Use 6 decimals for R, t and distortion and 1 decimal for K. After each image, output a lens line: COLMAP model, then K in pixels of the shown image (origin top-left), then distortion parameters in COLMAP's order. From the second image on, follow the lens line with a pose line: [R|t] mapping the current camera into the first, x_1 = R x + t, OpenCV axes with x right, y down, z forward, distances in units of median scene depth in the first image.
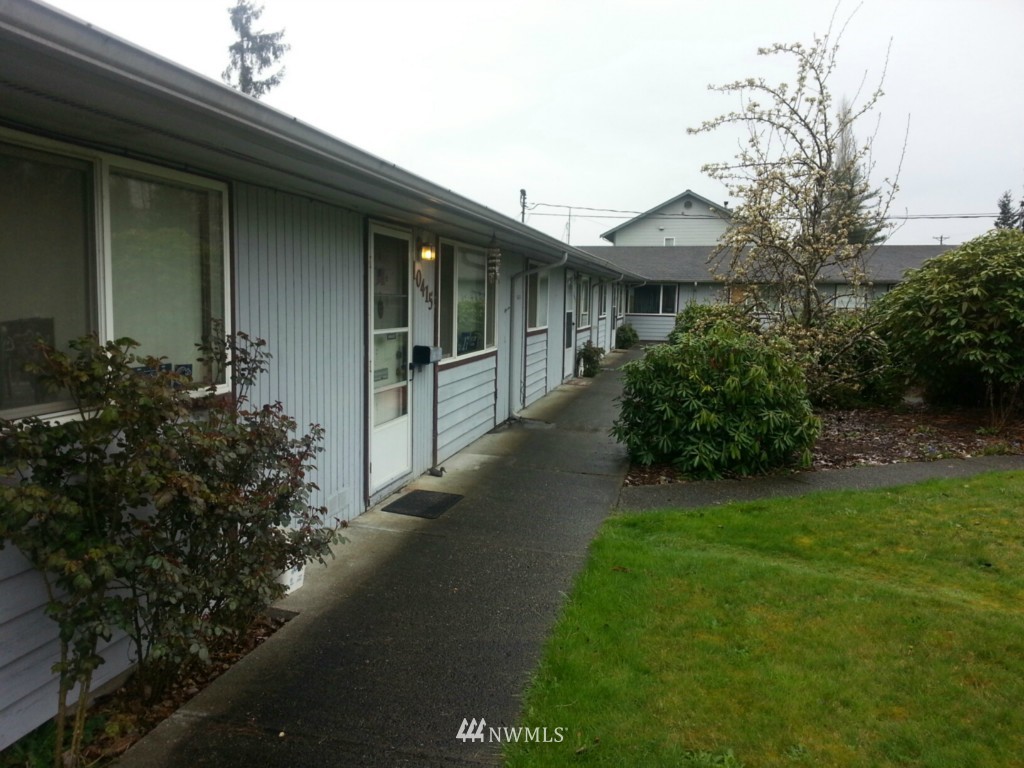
lens RADIAL K [[813.3, 0, 493.9], [0, 813.3, 385.2], [0, 0, 1]] dist [0.089482, -0.126451]
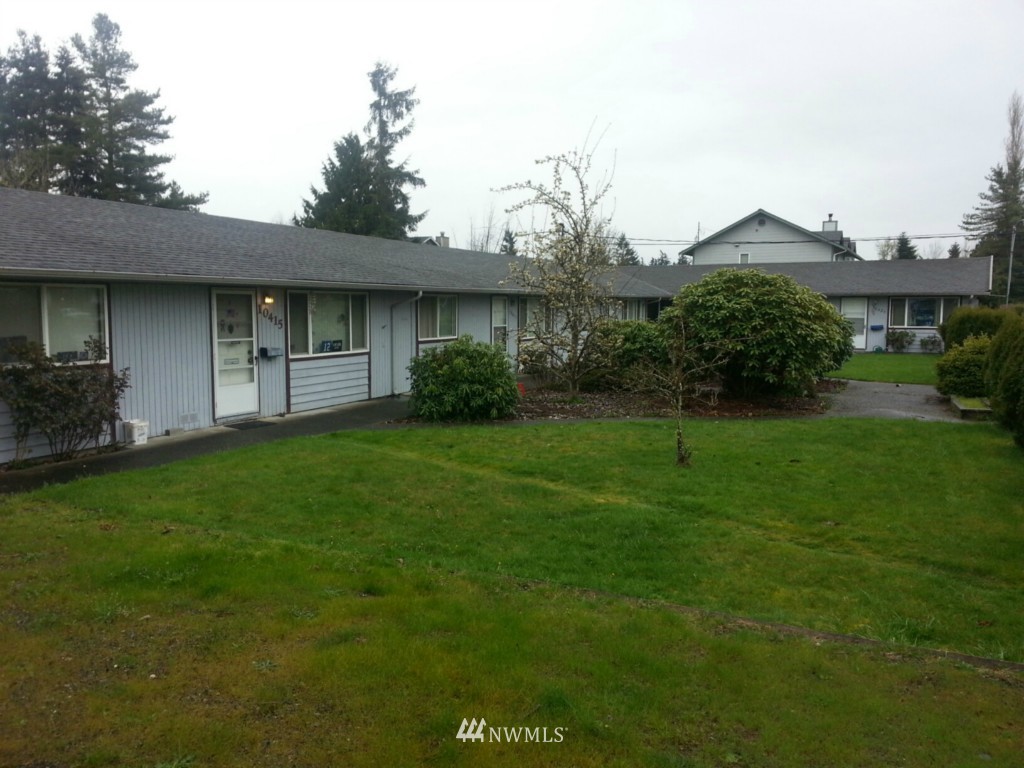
lens RADIAL K [[801.0, 0, 509.3], [0, 801.0, 389.9], [0, 0, 1]] dist [0.081393, -0.106784]
pose [[0.979554, 0.003014, -0.201159, 0.113436], [-0.004503, 0.999966, -0.006949, 0.008296], [0.201131, 0.007713, 0.979534, -0.100226]]
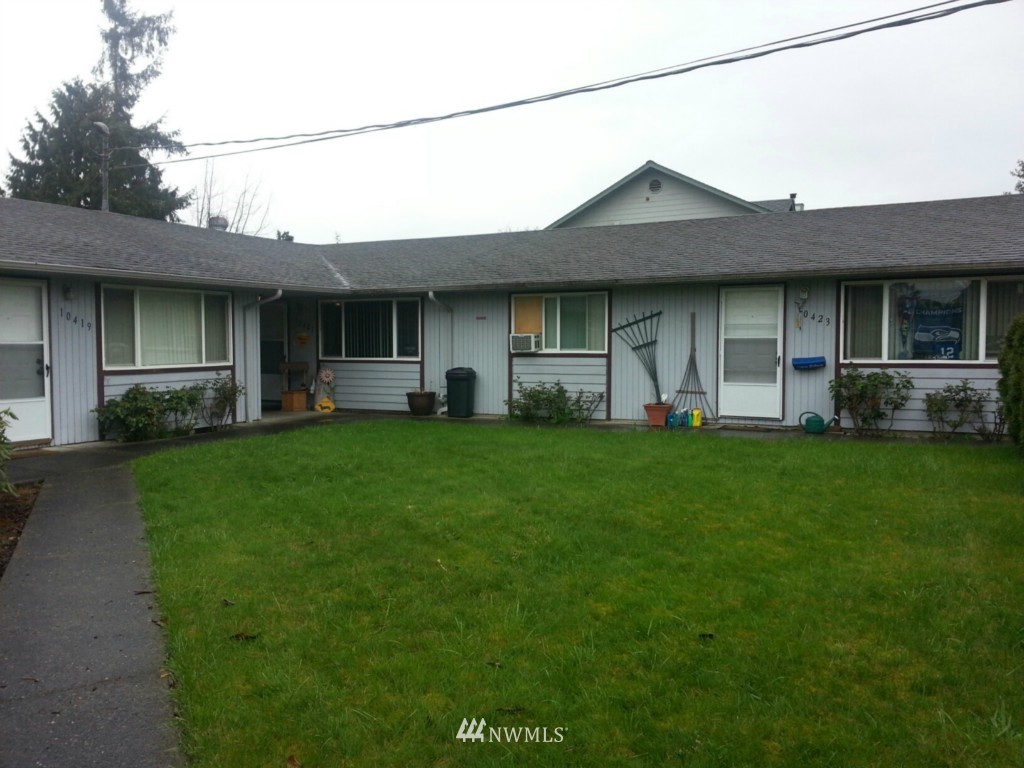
lens RADIAL K [[801.0, 0, 509.3], [0, 801.0, 389.9], [0, 0, 1]] dist [0.081393, -0.106784]
pose [[0.976033, -0.010087, -0.217390, 0.235321], [-0.000910, 0.998727, -0.050426, -0.026933], [0.217622, 0.049415, 0.974781, 0.335851]]
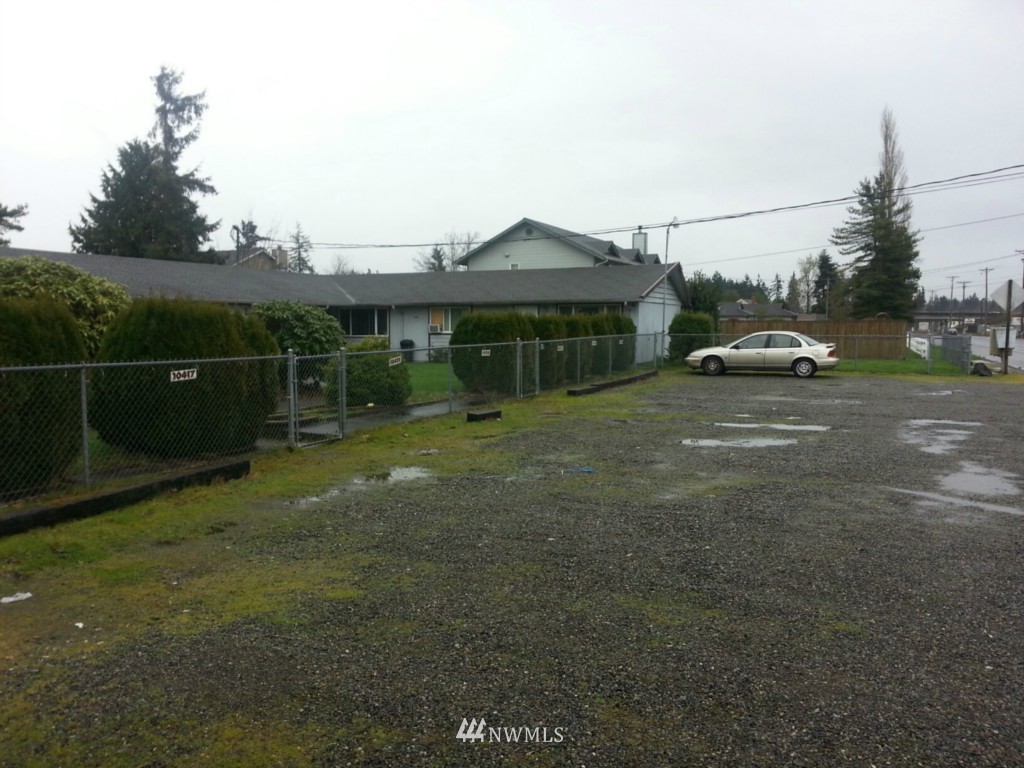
lens RADIAL K [[796.2, 0, 512.0], [0, 796.2, 384.0], [0, 0, 1]] dist [0.115883, -0.199581]
pose [[0.986499, -0.011604, -0.163356, 0.342179], [0.005657, 0.999306, -0.036829, 0.009870], [0.163670, 0.035408, 0.985880, -0.001103]]
